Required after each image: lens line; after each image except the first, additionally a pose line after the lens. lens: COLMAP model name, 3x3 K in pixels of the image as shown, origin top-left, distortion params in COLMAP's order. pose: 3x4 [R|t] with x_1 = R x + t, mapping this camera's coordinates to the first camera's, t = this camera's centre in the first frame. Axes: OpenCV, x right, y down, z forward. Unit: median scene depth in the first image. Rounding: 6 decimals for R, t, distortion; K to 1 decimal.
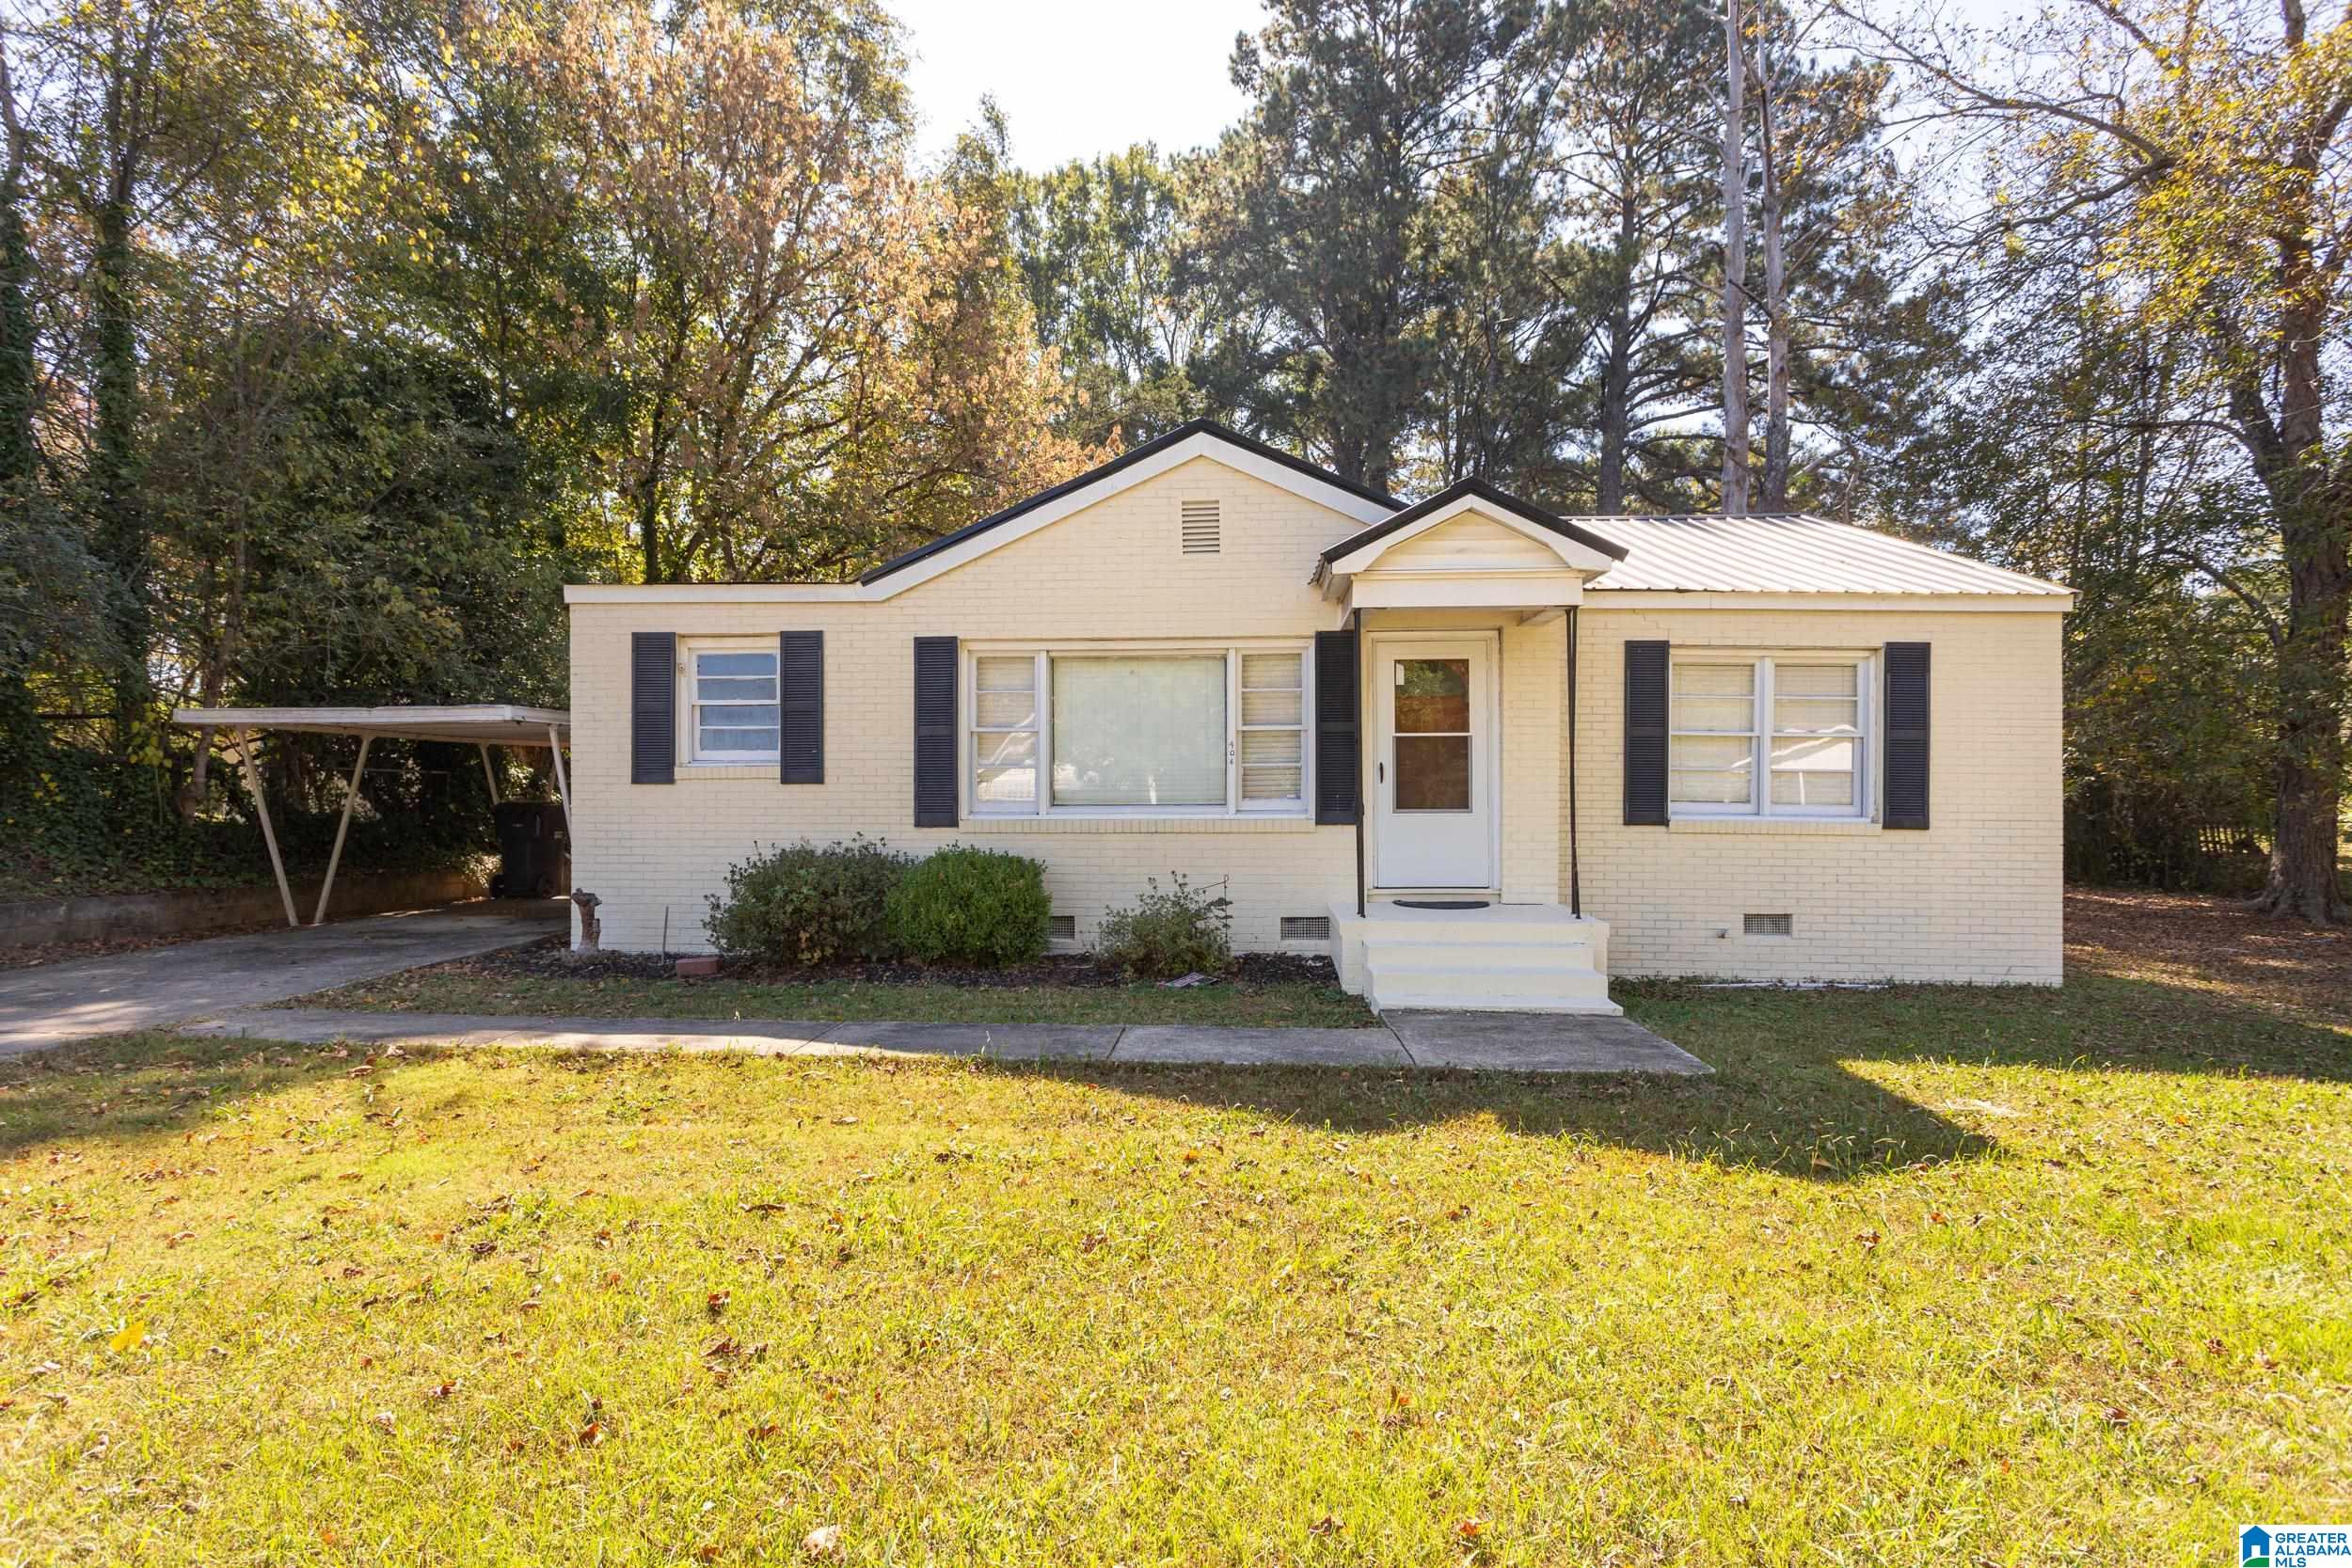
lens RADIAL K [[1174.2, 0, 1176.0], [0, 1174.2, 784.0], [0, 0, 1]] dist [0.003291, 0.000830]
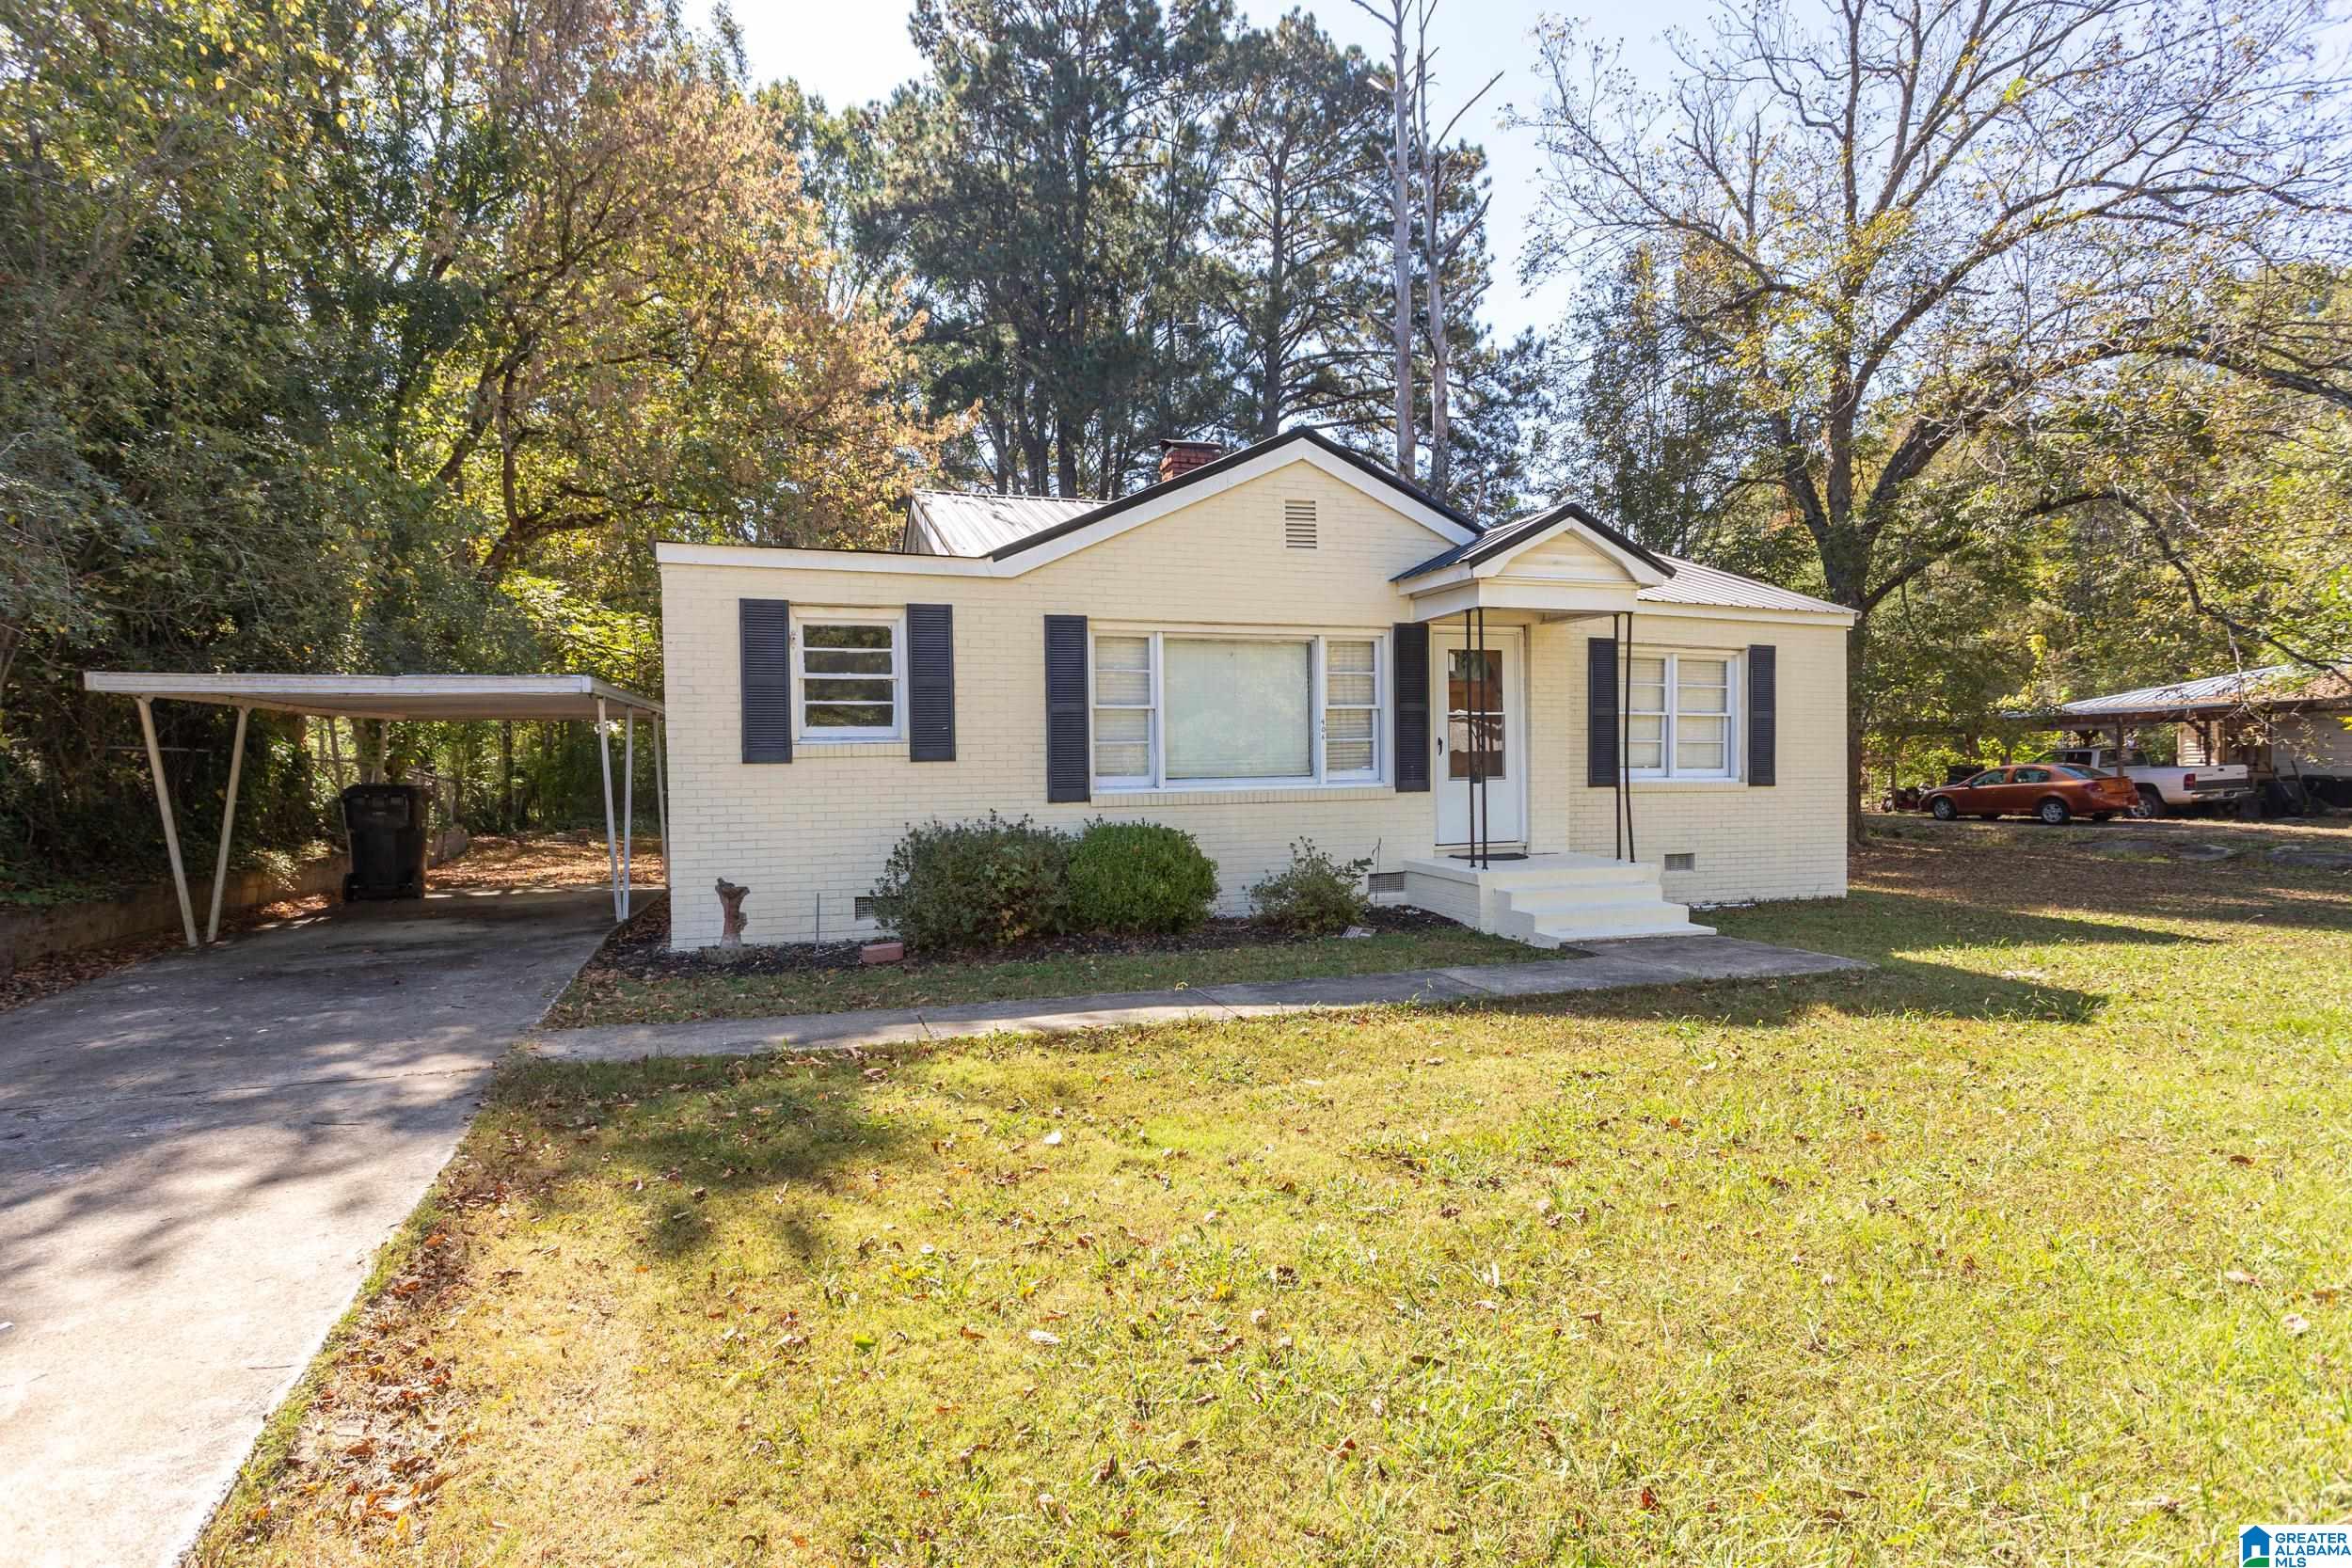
lens RADIAL K [[1147.4, 0, 1176.0], [0, 1147.4, 784.0], [0, 0, 1]] dist [0.002071, 0.000420]
pose [[0.928780, -0.018387, 0.370175, -0.473172], [0.008011, 0.999531, 0.029547, -0.007807], [-0.370545, -0.024477, 0.928492, 0.037330]]
